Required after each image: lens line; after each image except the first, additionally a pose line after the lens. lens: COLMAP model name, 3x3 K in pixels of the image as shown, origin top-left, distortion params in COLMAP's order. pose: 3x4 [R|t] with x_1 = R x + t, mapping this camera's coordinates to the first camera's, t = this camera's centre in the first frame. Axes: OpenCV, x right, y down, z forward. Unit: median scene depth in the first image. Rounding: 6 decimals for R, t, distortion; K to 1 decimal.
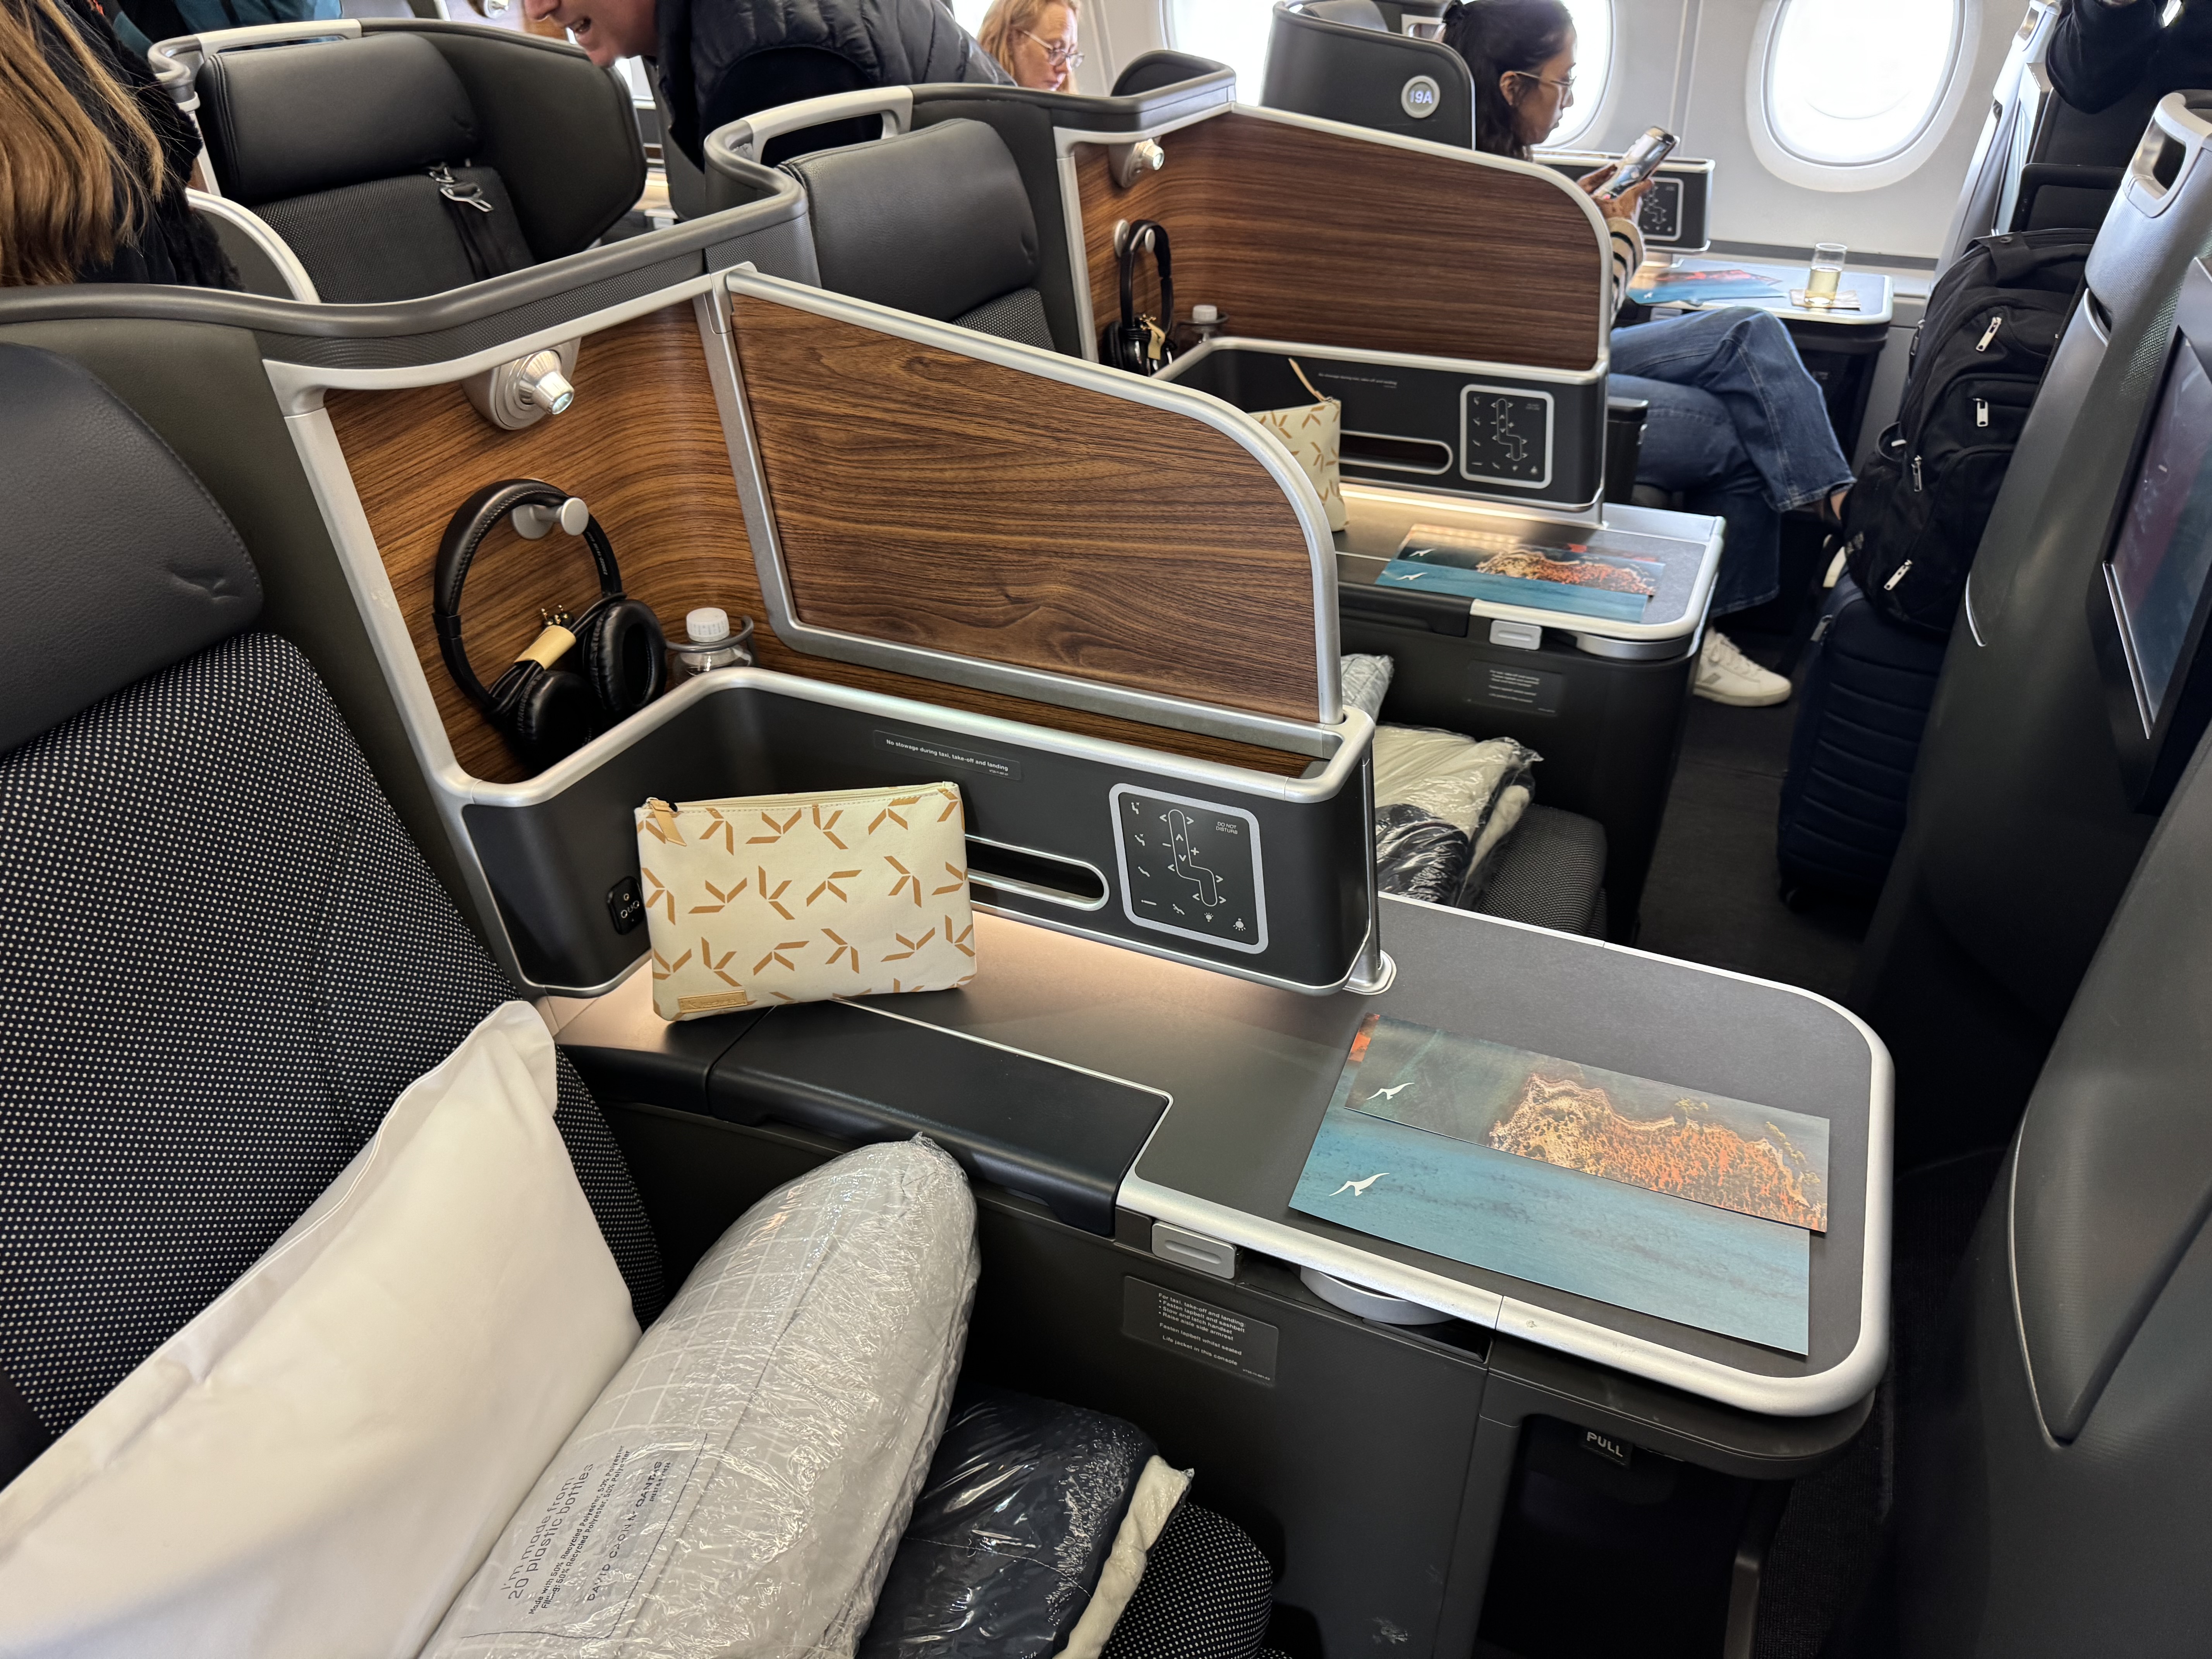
lens RADIAL K [[1538.5, 0, 1108.5], [0, 1538.5, 823.3], [0, 0, 1]] dist [0.053873, -0.063040]
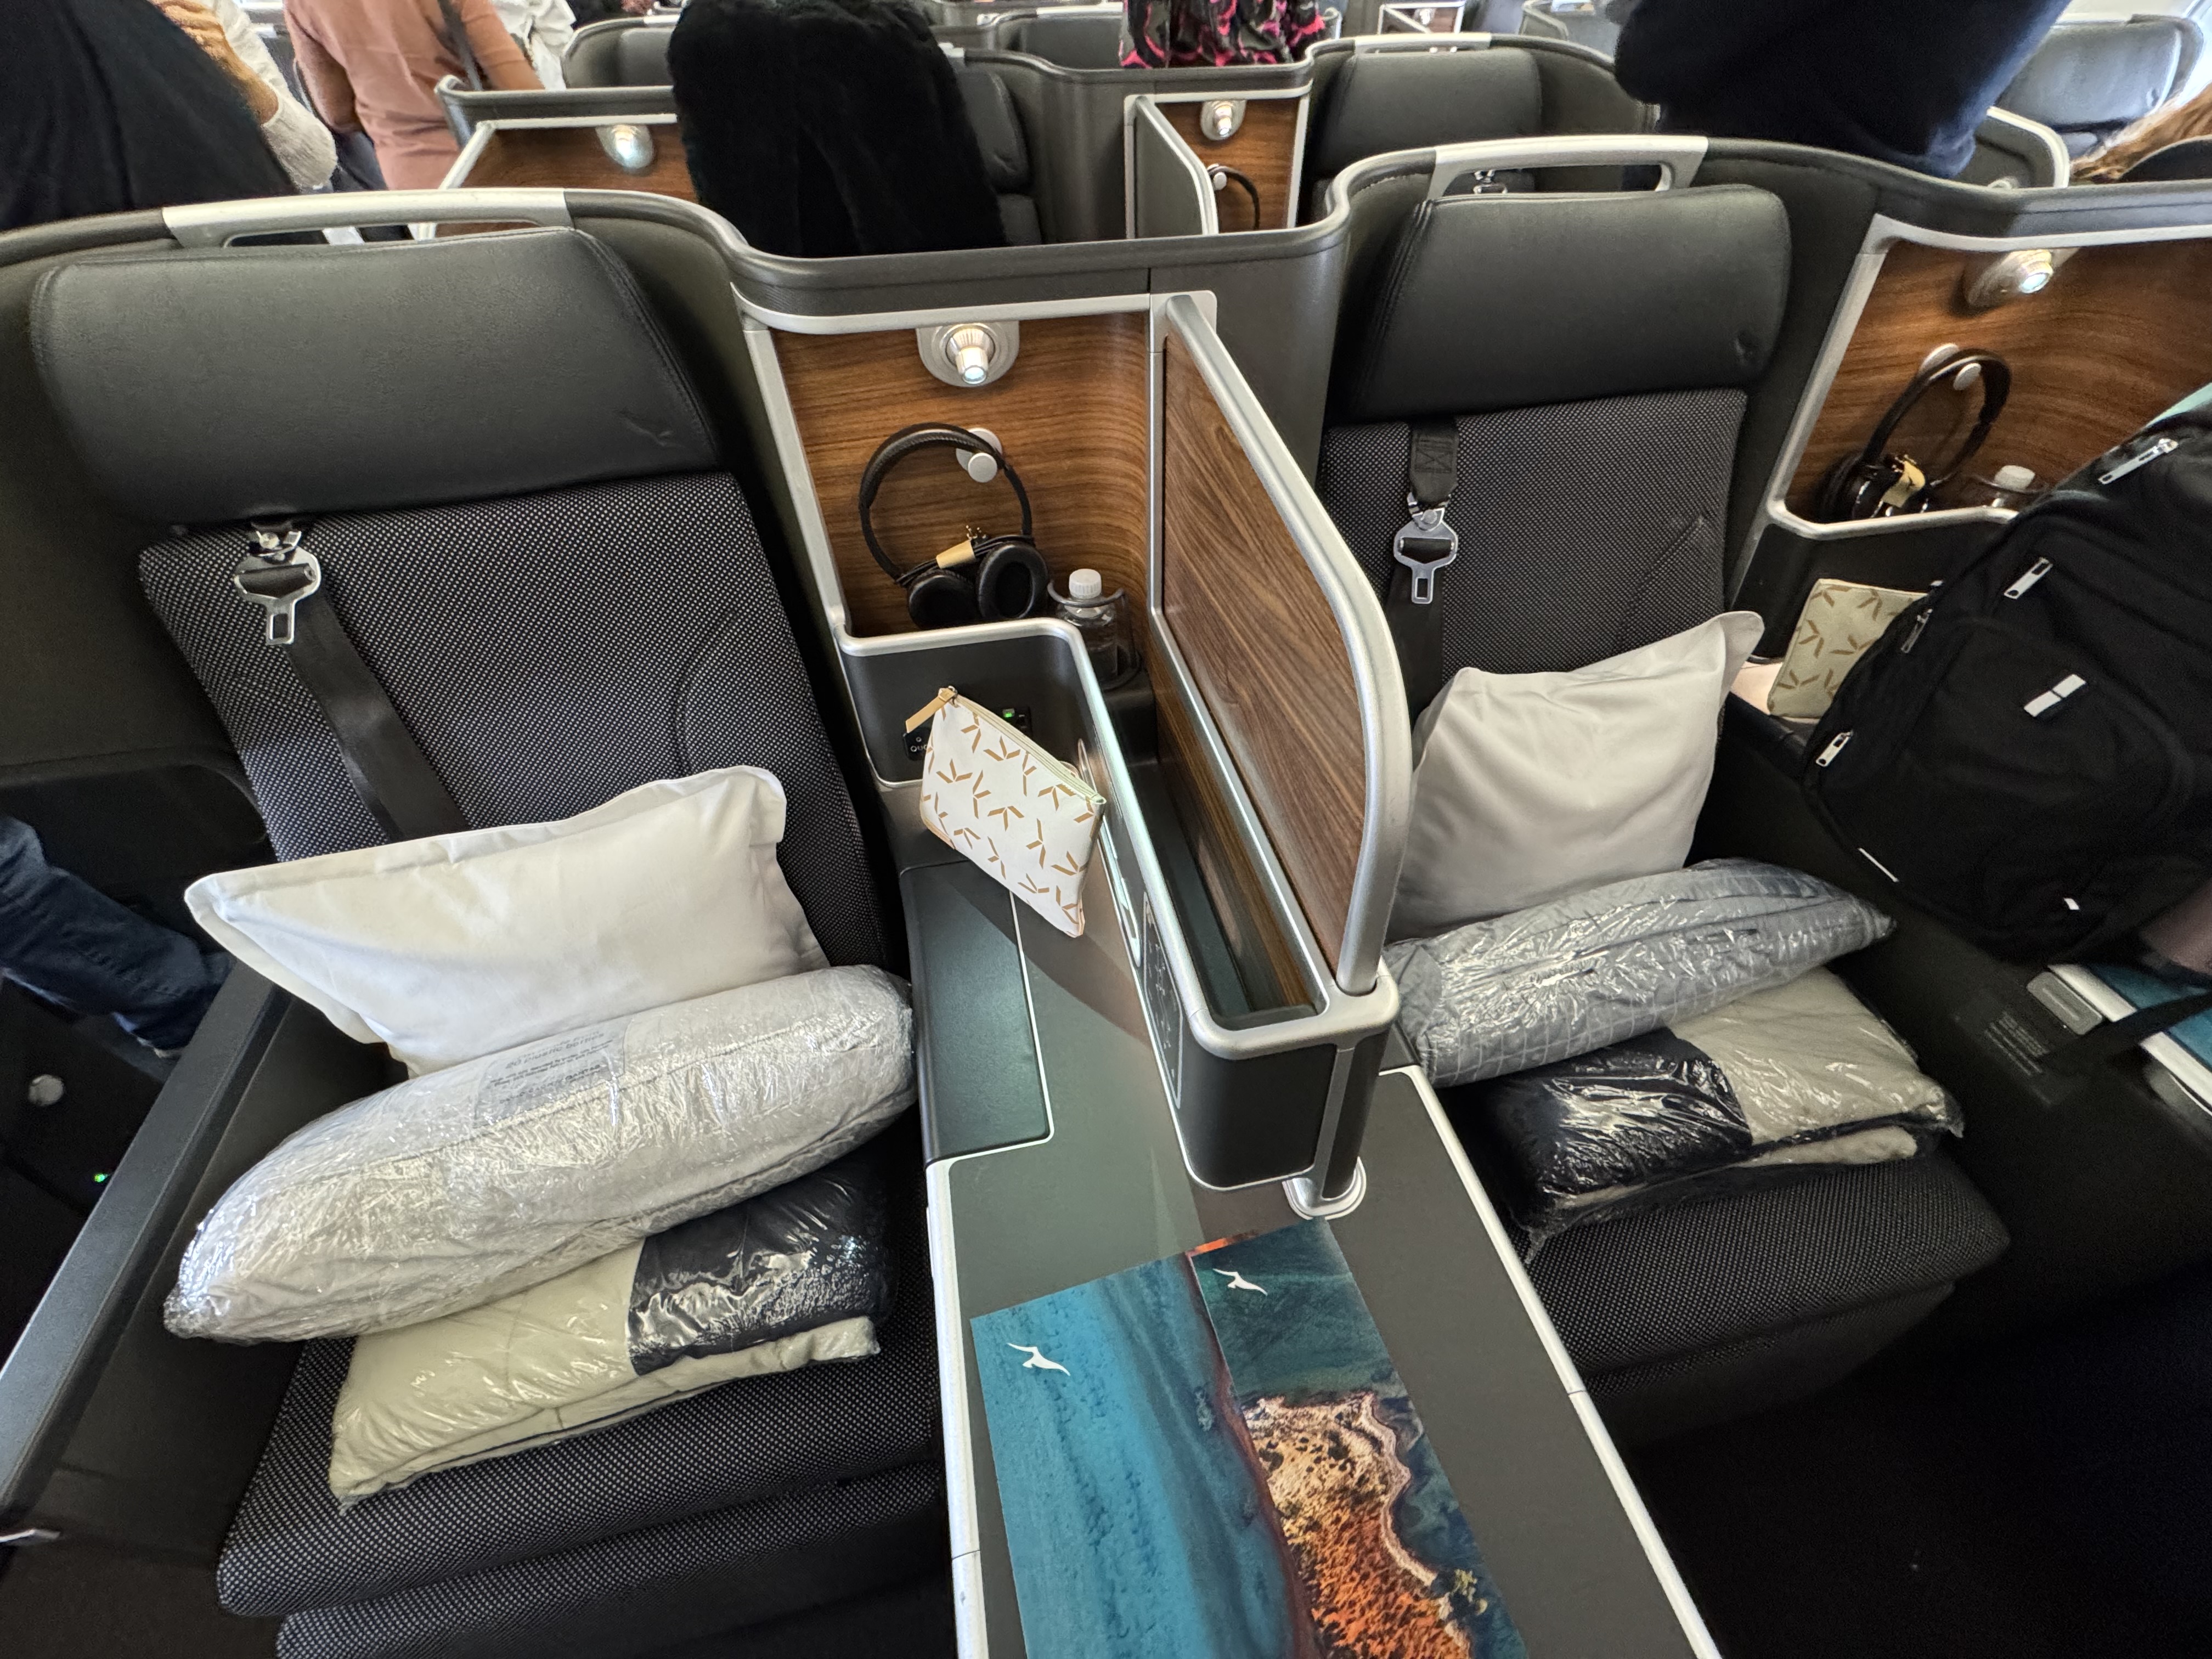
lens RADIAL K [[902.9, 0, 1137.4], [0, 902.9, 837.0], [0, 0, 1]] dist [-0.001895, -0.001222]
pose [[0.582695, 0.573284, -0.576031, 0.328460], [-0.416728, 0.819288, 0.393833, -0.284207], [0.697714, 0.010564, 0.716299, 0.532838]]
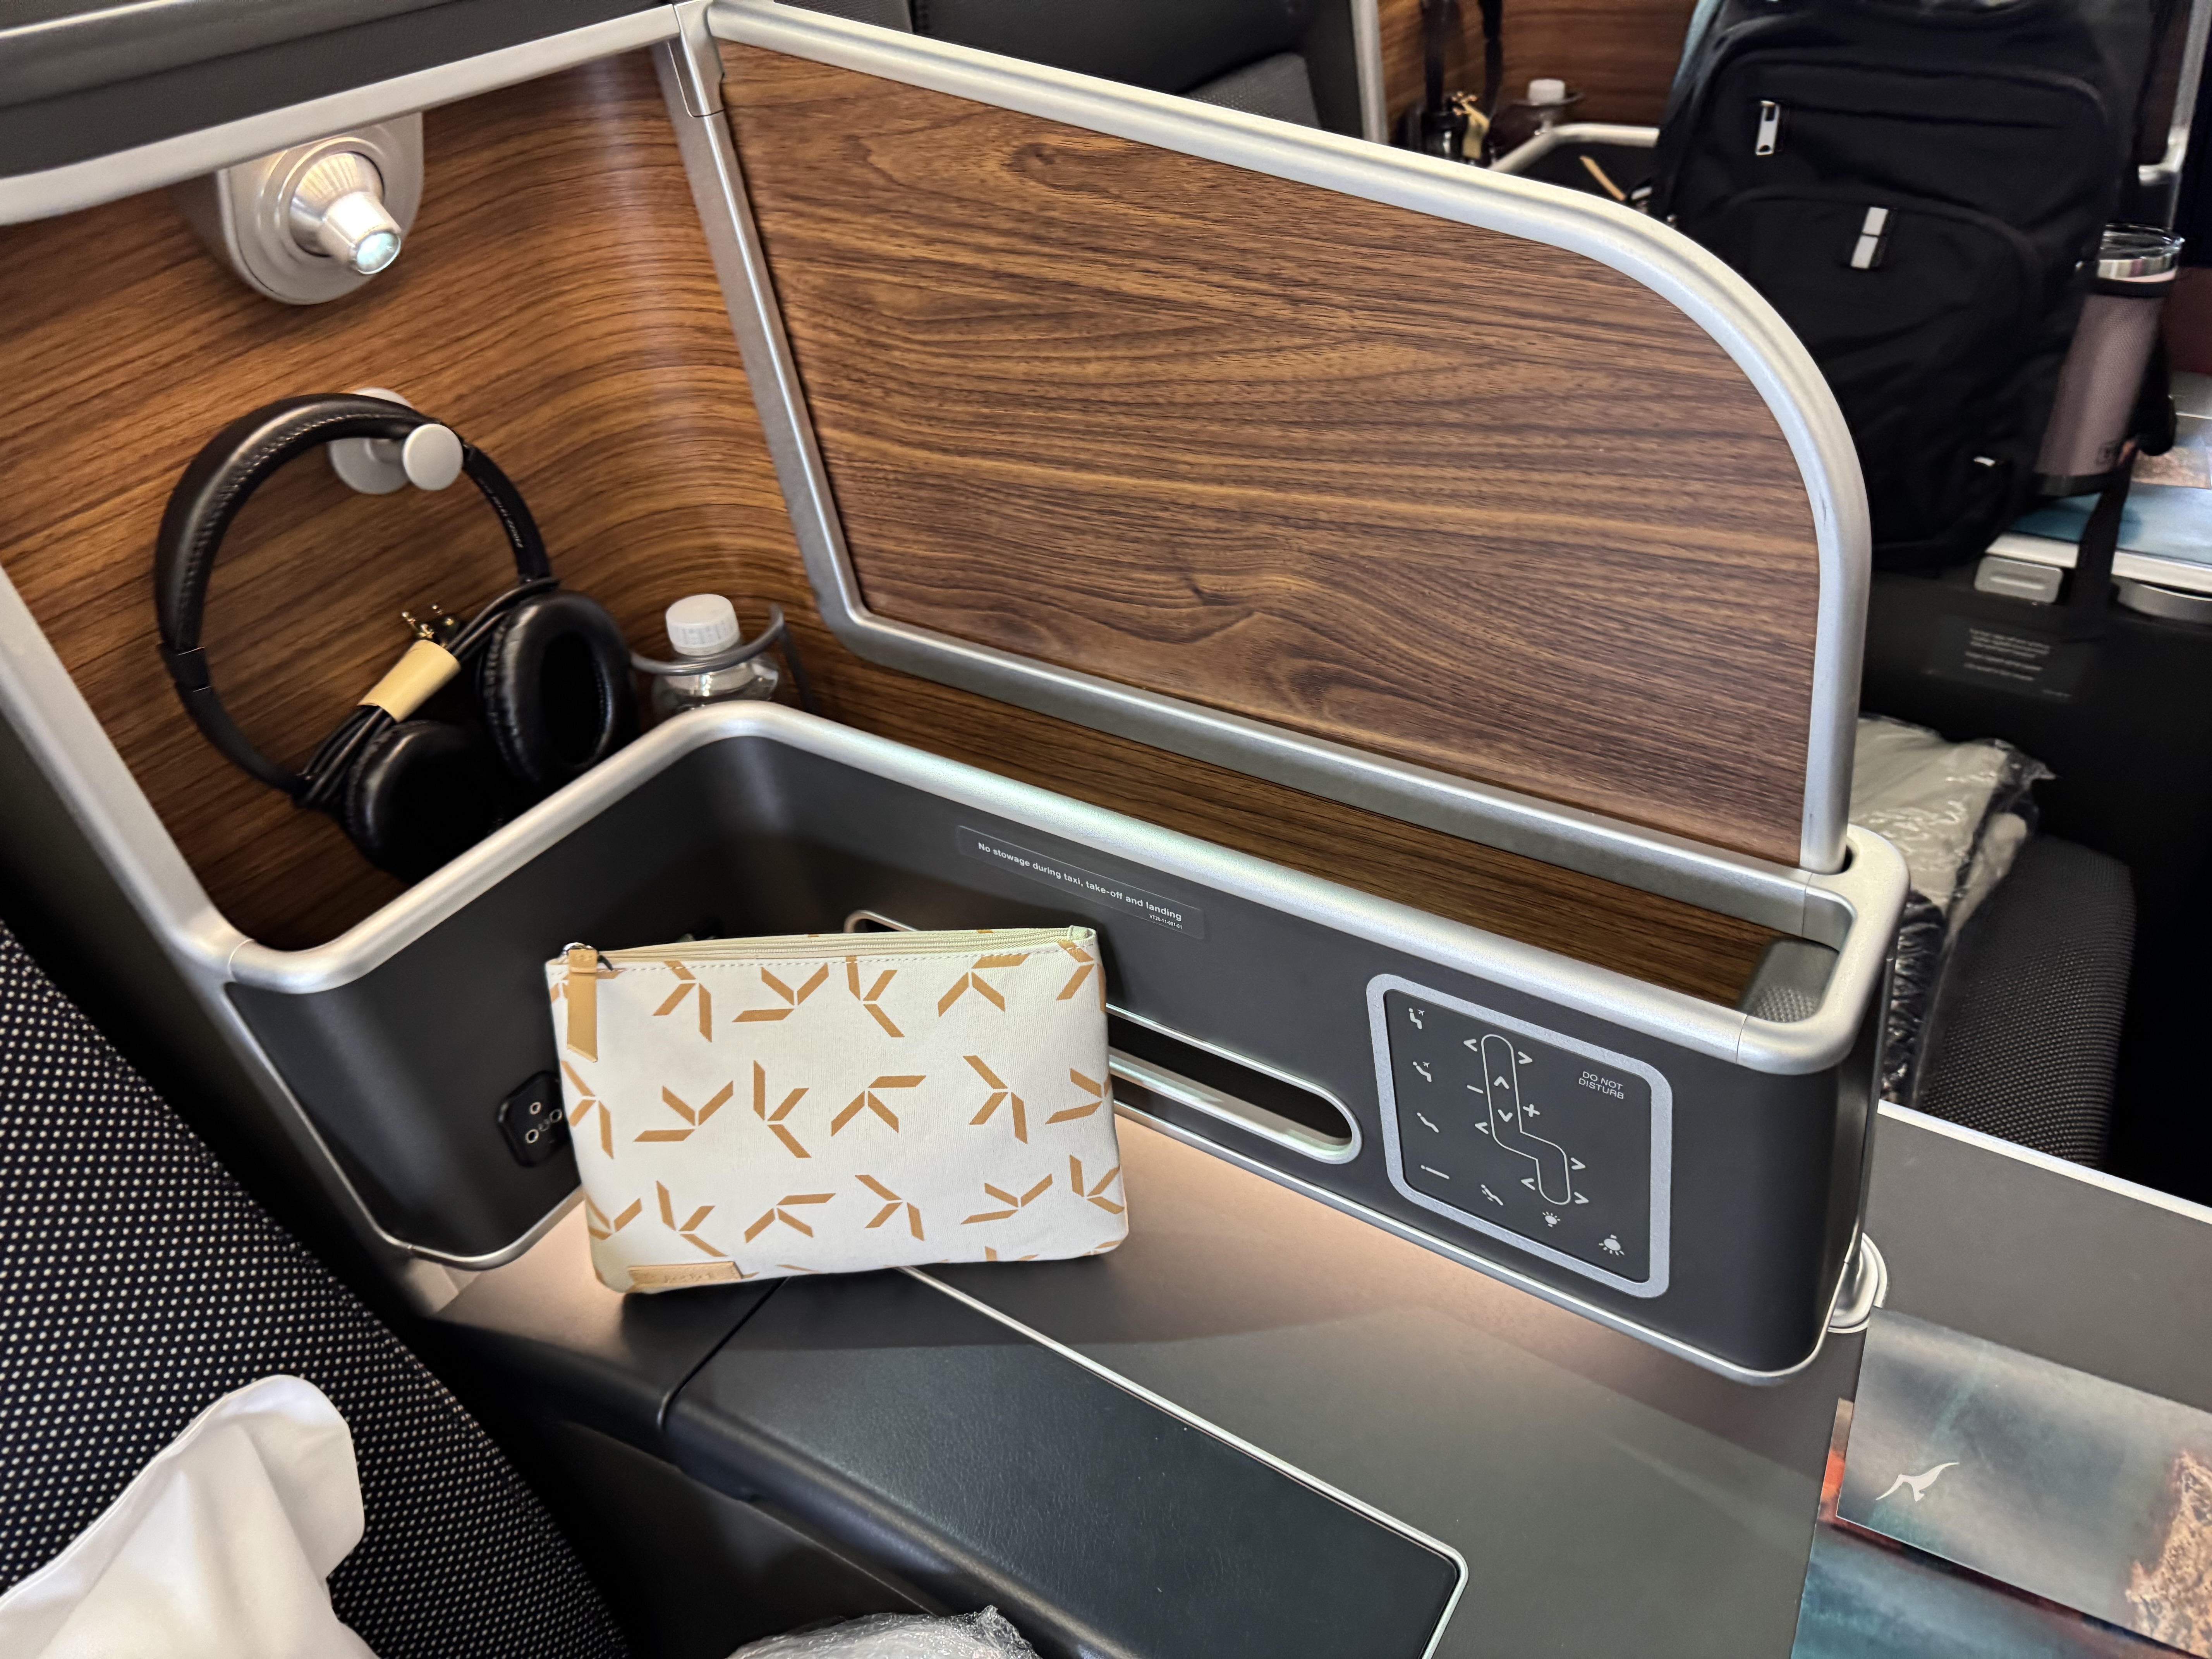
lens RADIAL K [[1538.5, 0, 1108.5], [0, 1538.5, 815.5], [0, 0, 1]] dist [0.053873, -0.063040]
pose [[0.984619, 0.039629, -0.170159, 0.000560], [-0.023685, 0.995221, 0.094729, -0.121929], [0.173100, -0.089241, 0.980853, 0.455577]]
